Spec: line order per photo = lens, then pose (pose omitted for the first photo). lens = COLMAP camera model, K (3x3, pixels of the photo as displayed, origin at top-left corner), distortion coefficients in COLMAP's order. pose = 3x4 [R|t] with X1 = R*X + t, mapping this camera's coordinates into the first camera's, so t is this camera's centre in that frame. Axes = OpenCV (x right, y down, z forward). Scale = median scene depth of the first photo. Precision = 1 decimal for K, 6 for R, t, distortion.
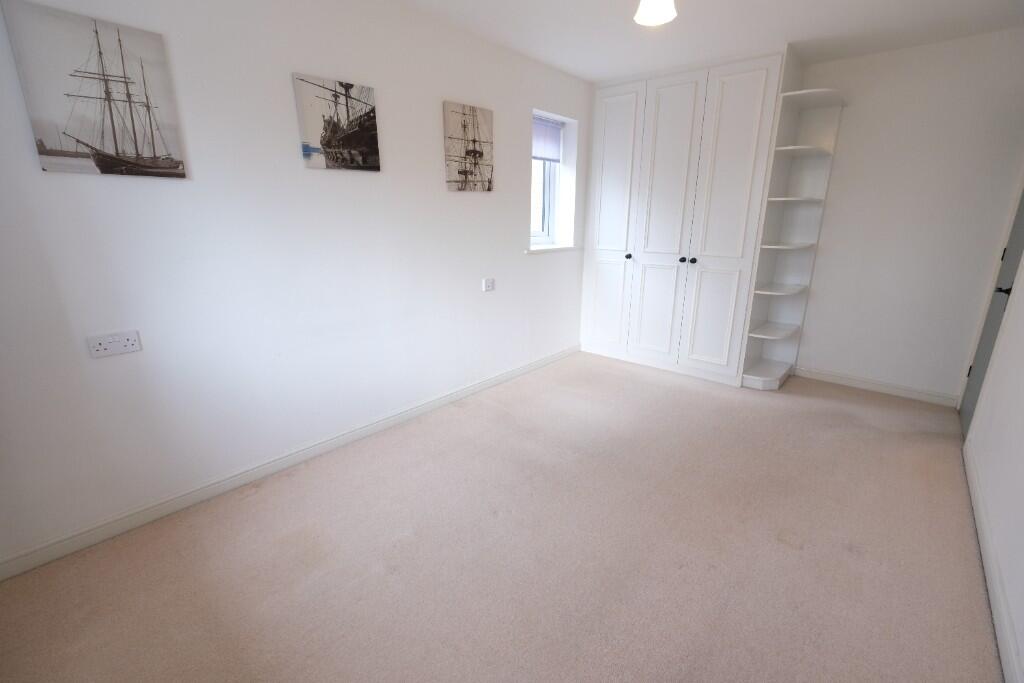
lens RADIAL K [[443.1, 0, 510.3], [0, 443.1, 337.6], [0, 0, 1]] dist [-0.001894, -0.000232]
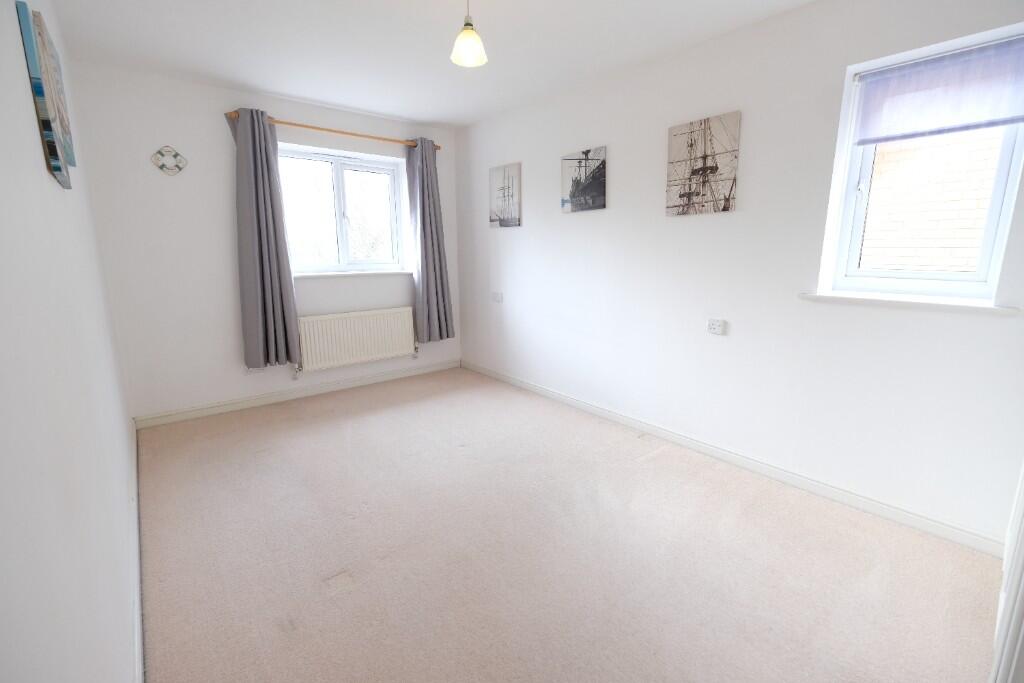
lens RADIAL K [[443.1, 0, 510.3], [0, 443.1, 337.6], [0, 0, 1]] dist [-0.001894, -0.000232]
pose [[-0.143915, 0.195996, -0.969987, 1.054944], [-0.260871, 0.938005, 0.228239, -0.249783], [0.954586, 0.285888, -0.083863, 0.964976]]
